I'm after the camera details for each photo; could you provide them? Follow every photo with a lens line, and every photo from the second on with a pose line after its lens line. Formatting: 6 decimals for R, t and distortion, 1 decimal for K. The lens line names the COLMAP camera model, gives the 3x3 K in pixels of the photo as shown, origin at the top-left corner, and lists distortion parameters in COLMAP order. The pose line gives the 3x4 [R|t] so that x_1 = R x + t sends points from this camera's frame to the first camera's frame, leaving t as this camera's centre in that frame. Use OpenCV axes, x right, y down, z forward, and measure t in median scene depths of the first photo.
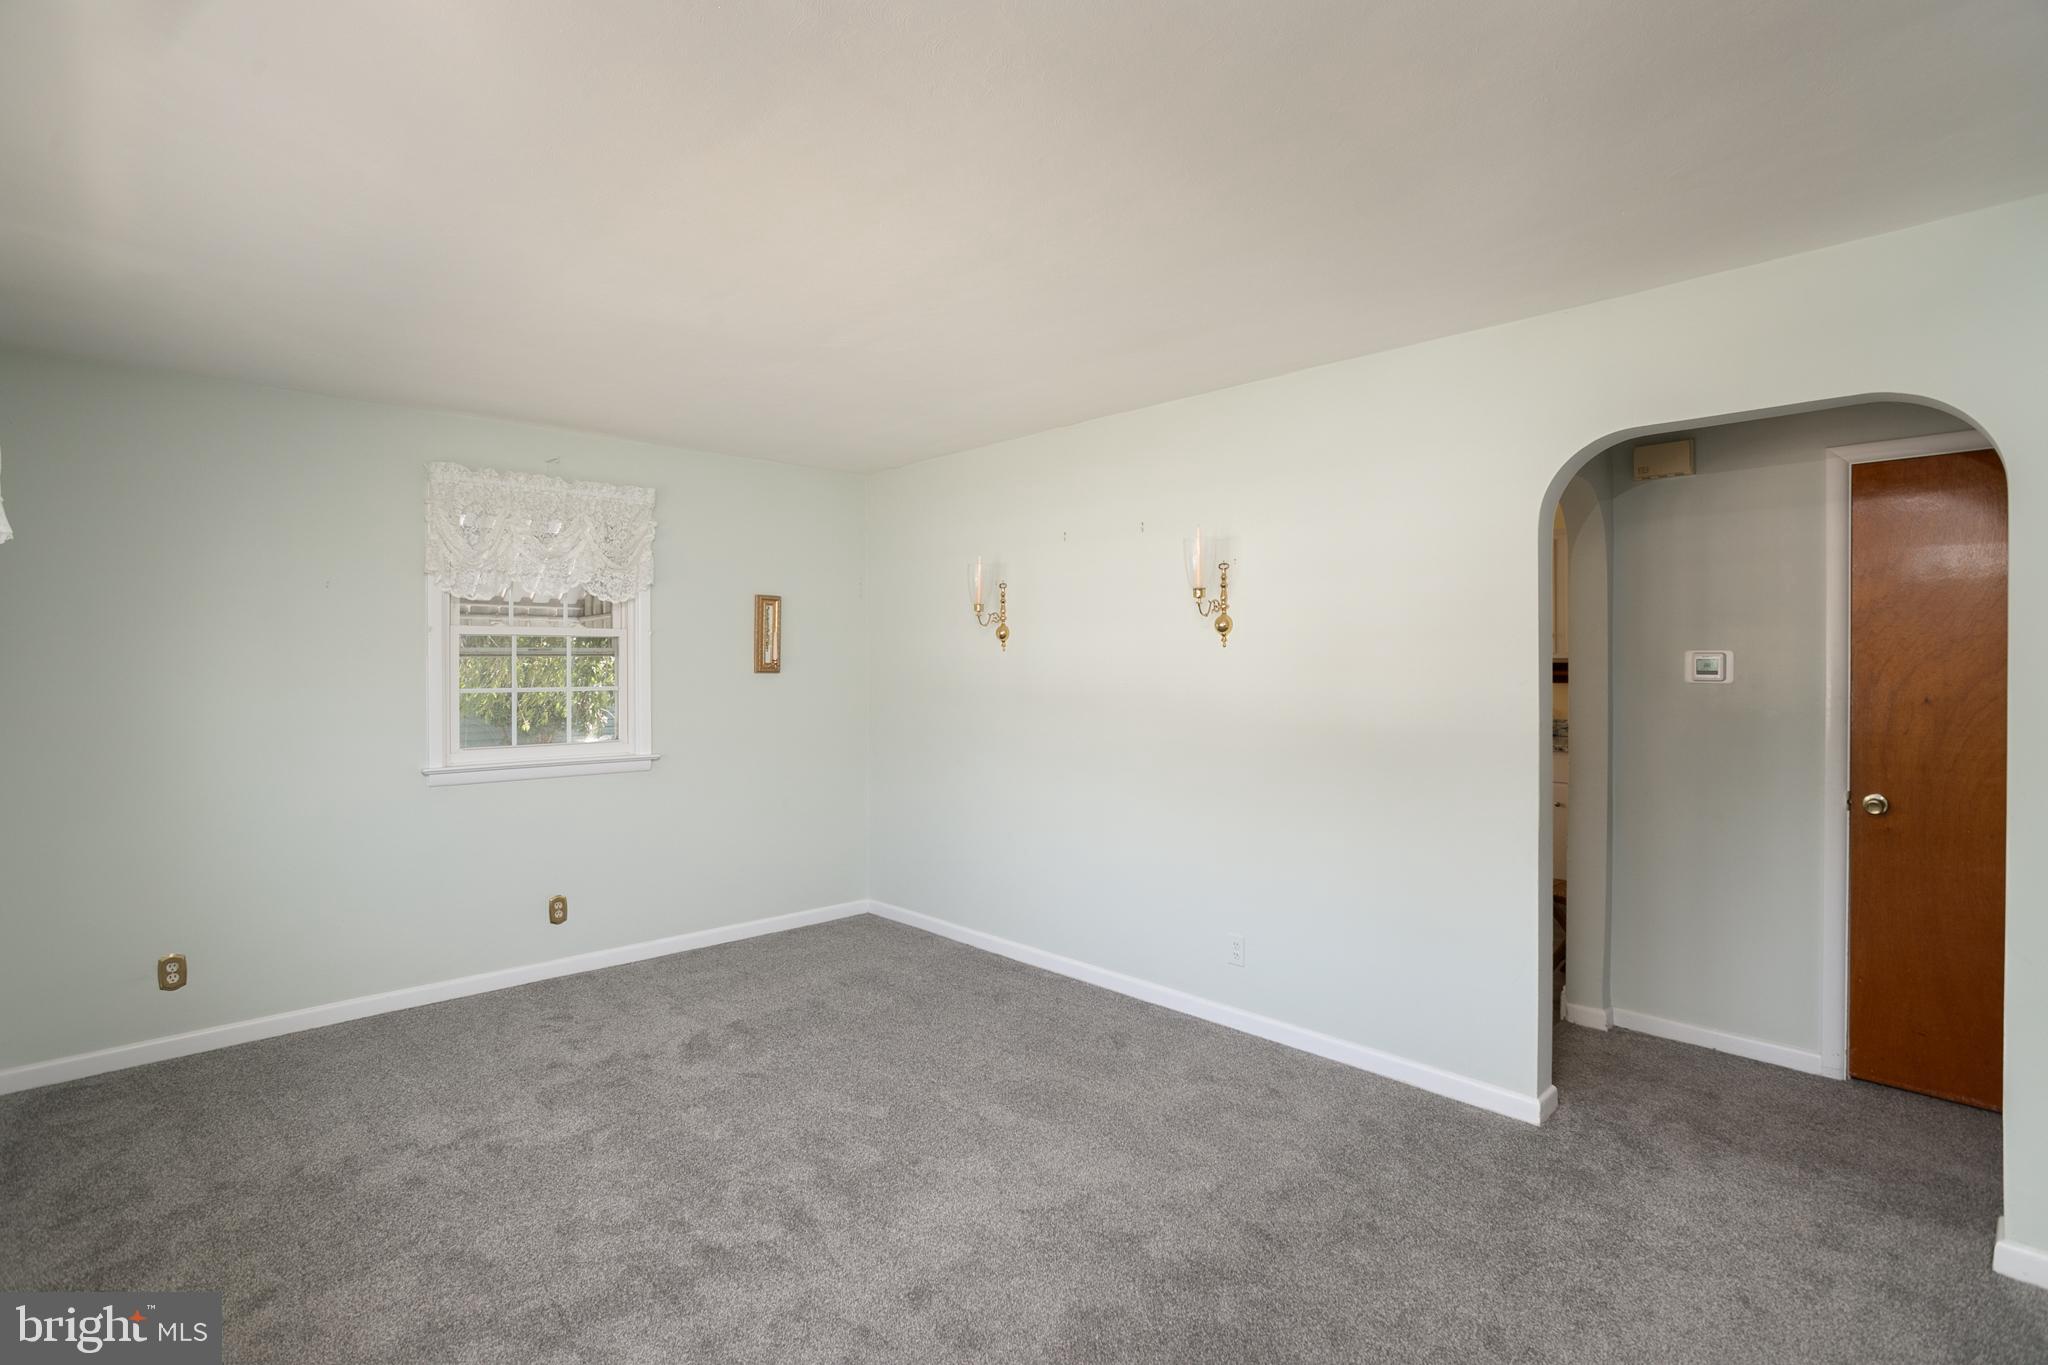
lens RADIAL K [[984.3, 0, 1015.3], [0, 984.3, 672.9], [0, 0, 1]] dist [-0.001367, 0.000070]
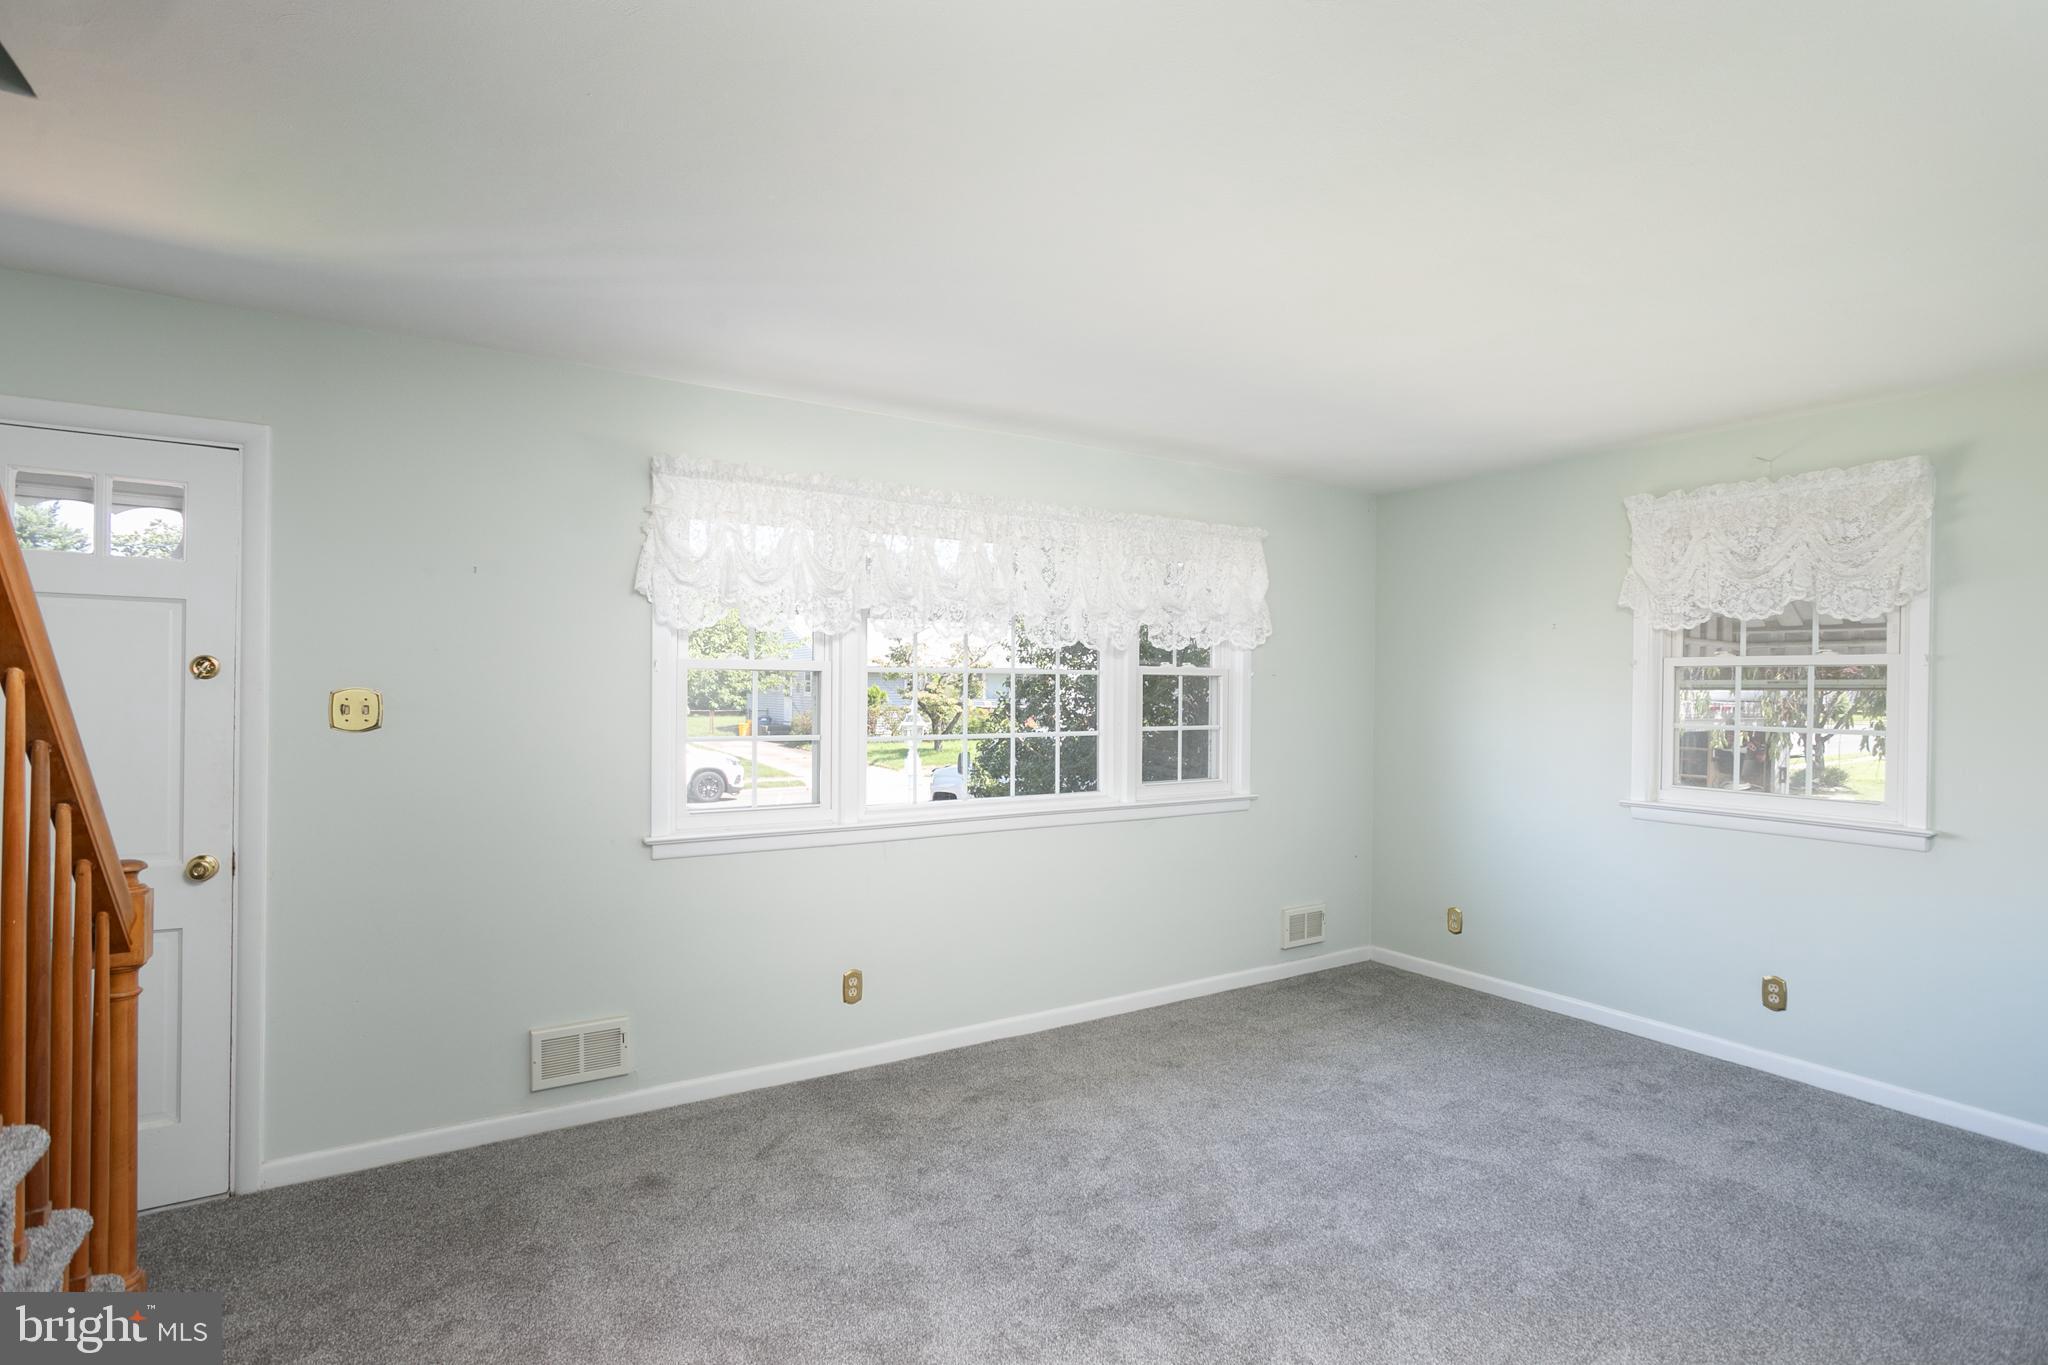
lens RADIAL K [[1009.9, 0, 1024.0], [0, 1009.9, 682.5], [0, 0, 1]] dist [0.000287, 0.000676]
pose [[-0.182991, 0.000609, -0.983114, 0.564957], [-0.018864, 0.999814, 0.004131, -0.016903], [0.982934, 0.019302, -0.182945, 0.599087]]
